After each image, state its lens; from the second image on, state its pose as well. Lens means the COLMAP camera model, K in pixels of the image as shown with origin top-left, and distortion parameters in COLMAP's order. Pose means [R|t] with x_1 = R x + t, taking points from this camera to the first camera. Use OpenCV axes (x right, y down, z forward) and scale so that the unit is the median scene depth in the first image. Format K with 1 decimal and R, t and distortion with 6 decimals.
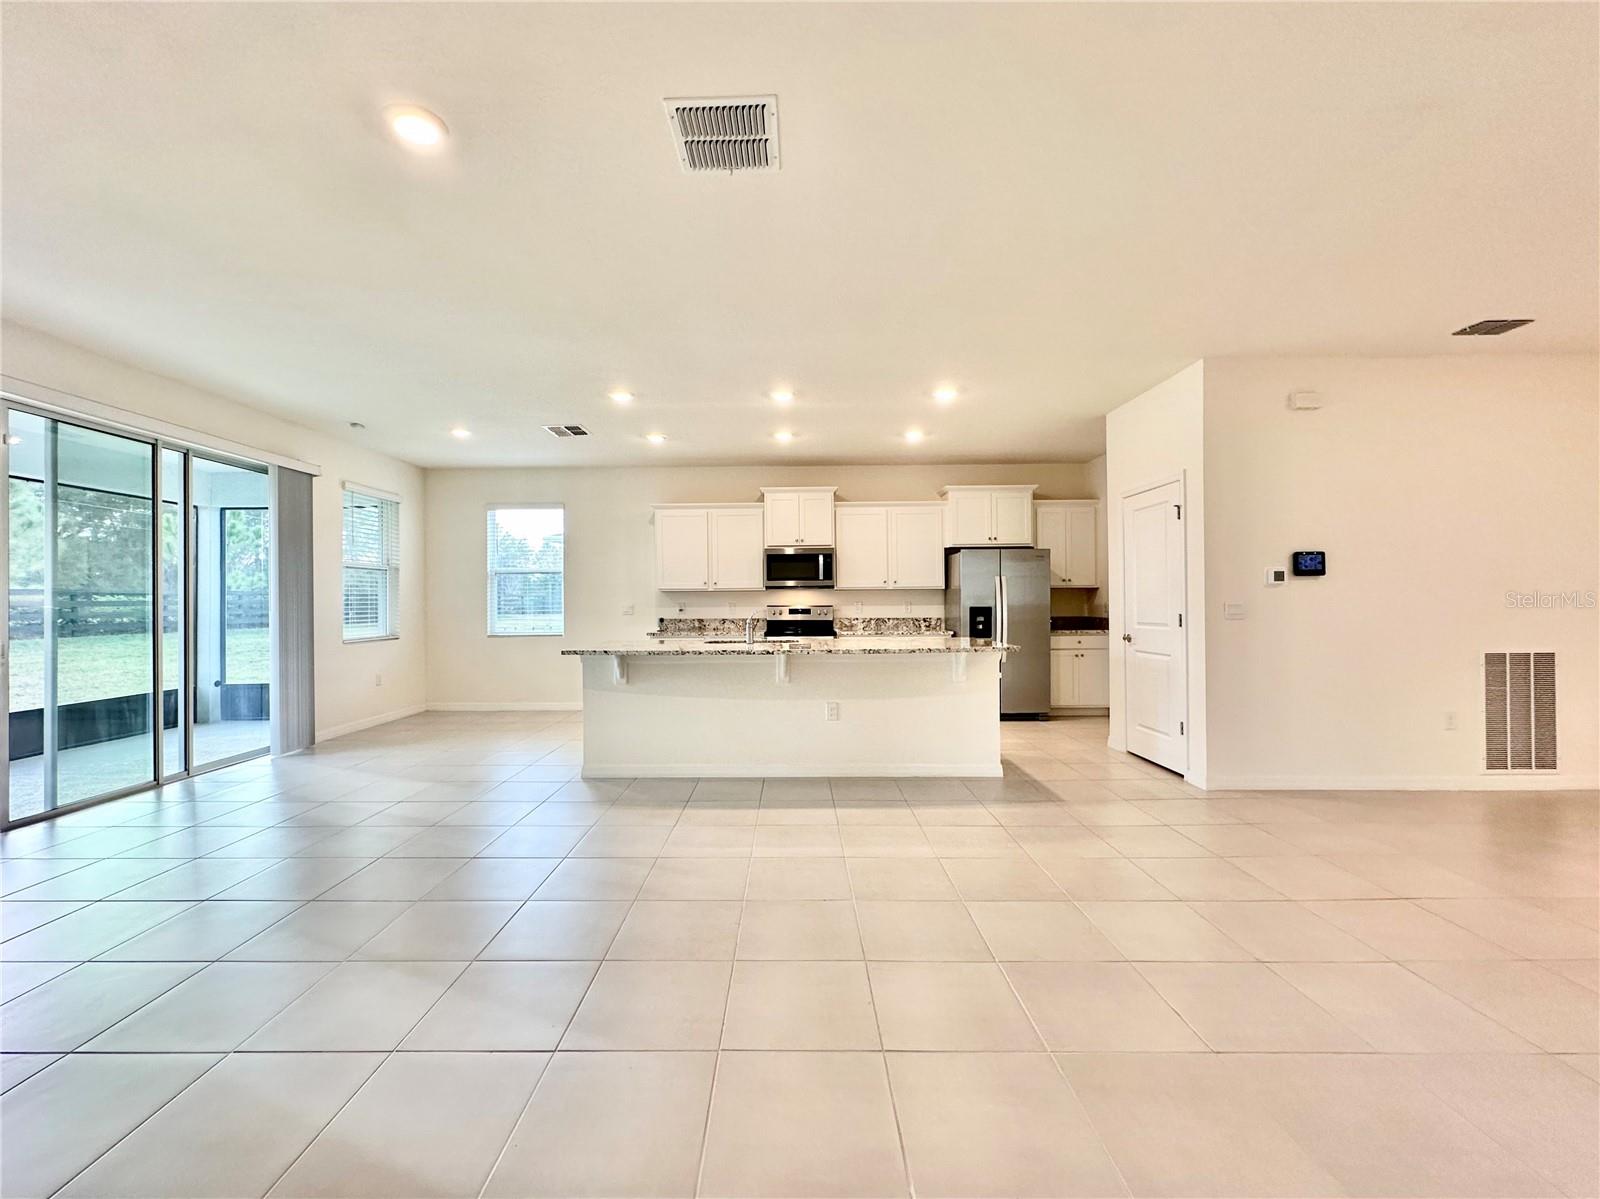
lens RADIAL K [[651.4, 0, 783.9], [0, 651.4, 597.4], [0, 0, 1]] dist [0.000792, -0.000040]
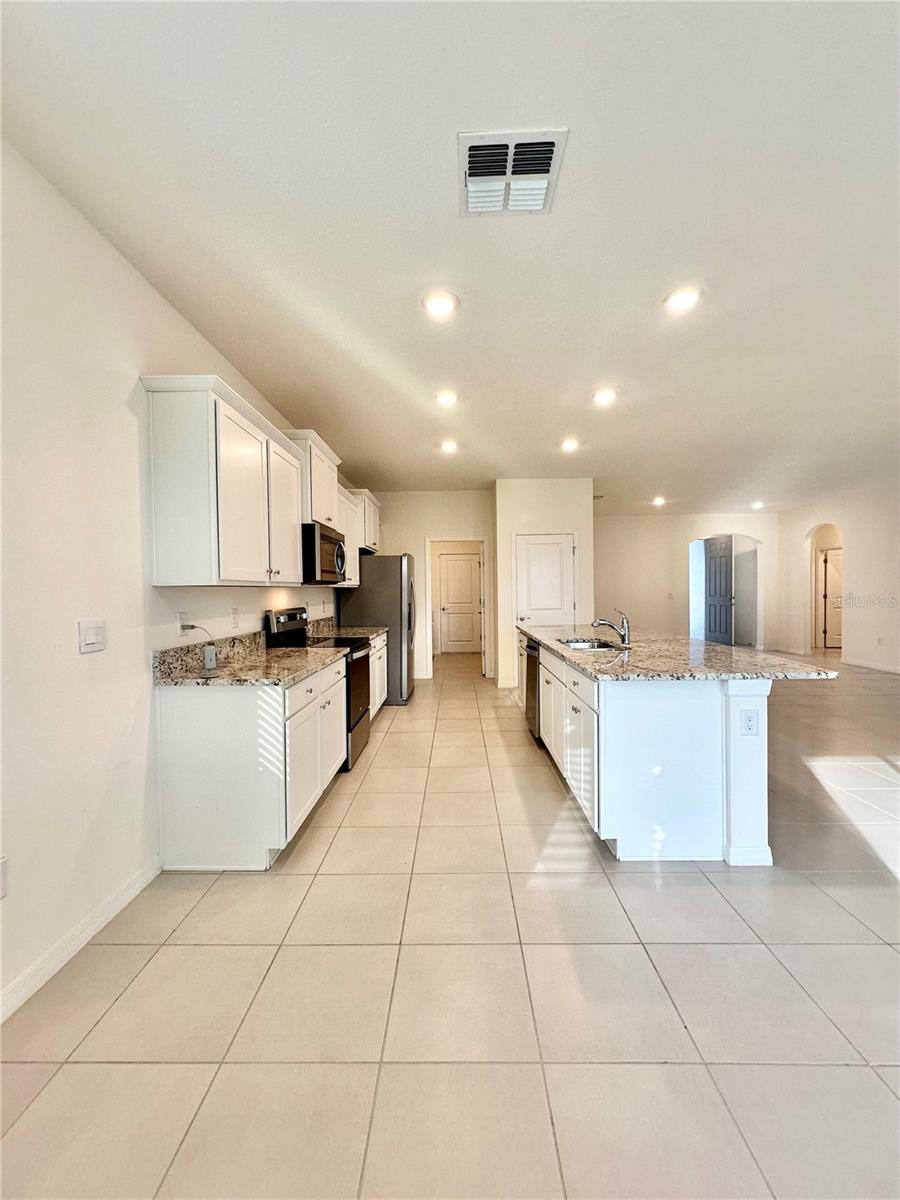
lens RADIAL K [[476.5, 0, 461.8], [0, 476.5, 598.1], [0, 0, 1]] dist [0.001437, 0.000070]
pose [[-0.009807, -0.008190, 0.999918, -0.491013], [0.007888, 0.999935, 0.008267, -0.001816], [-0.999921, 0.007969, -0.009742, 0.813666]]
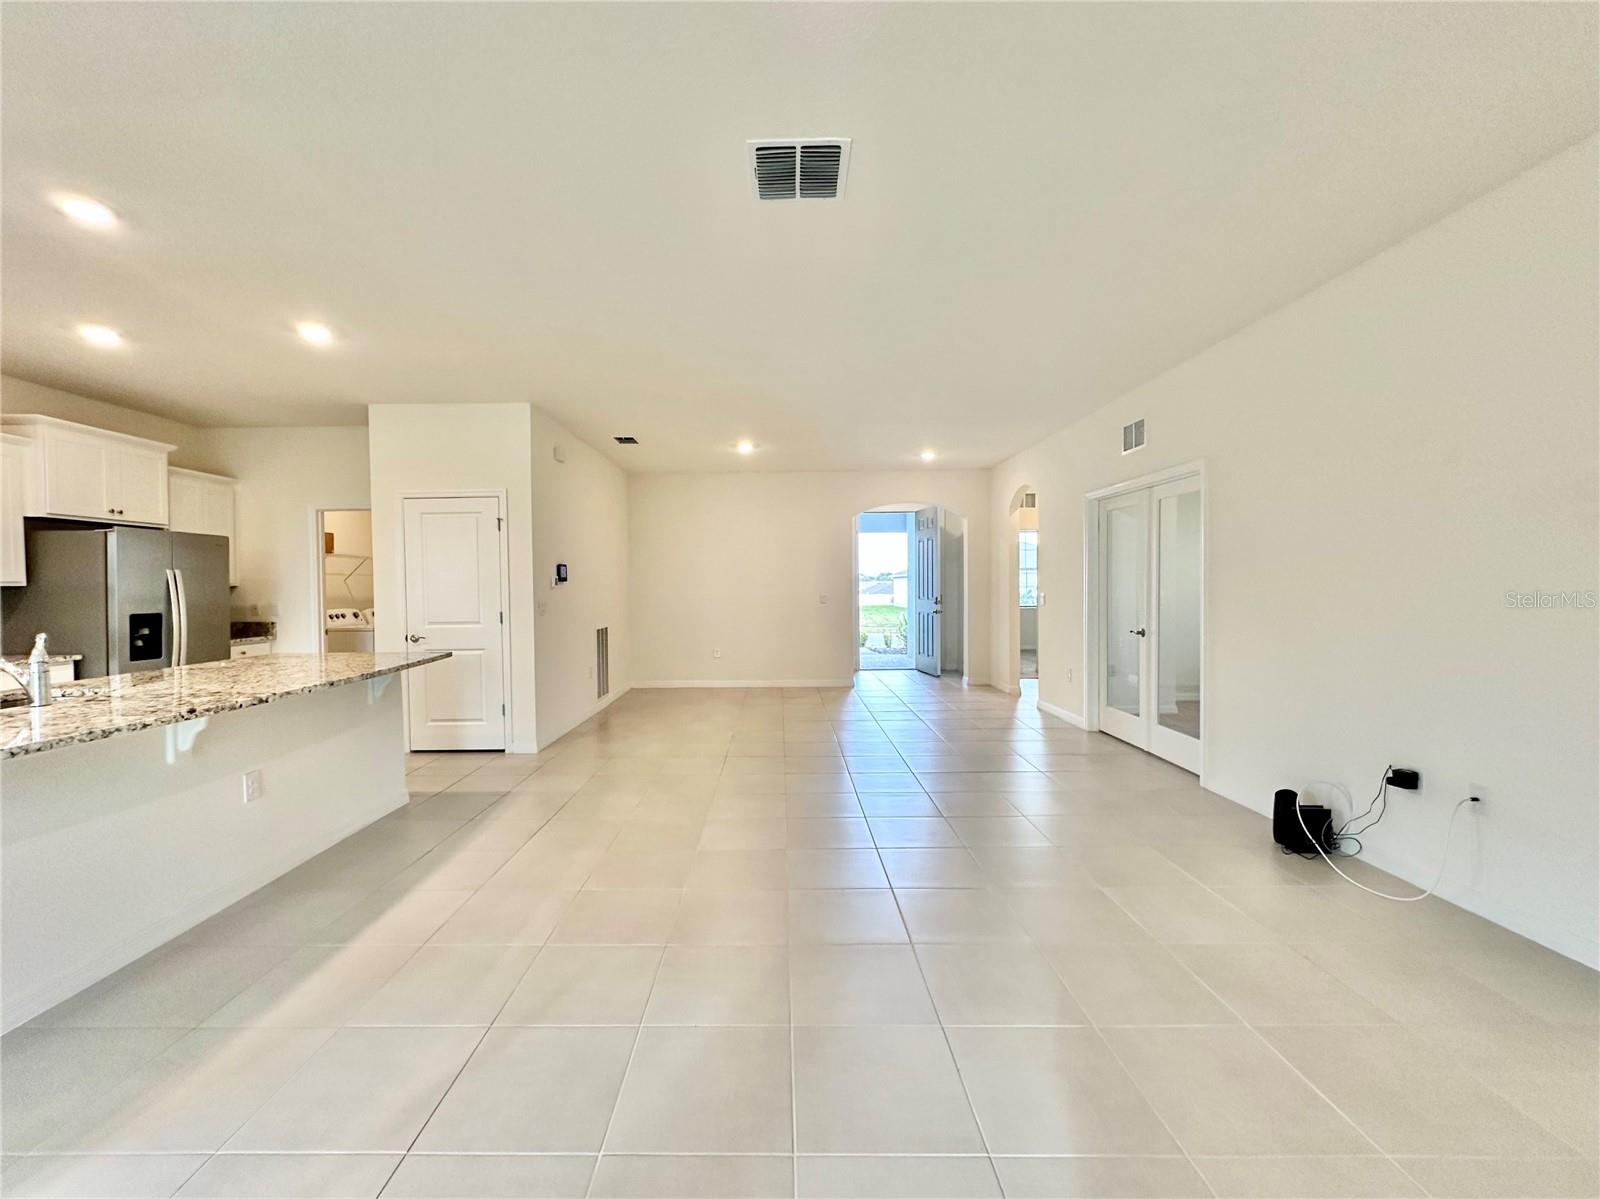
lens RADIAL K [[651.4, 0, 783.9], [0, 651.4, 597.4], [0, 0, 1]] dist [0.000792, -0.000040]
pose [[-0.008047, -0.011076, 0.999906, -0.338837], [0.002940, 0.999934, 0.011100, -0.007191], [-0.999963, 0.003029, -0.008014, 0.302158]]
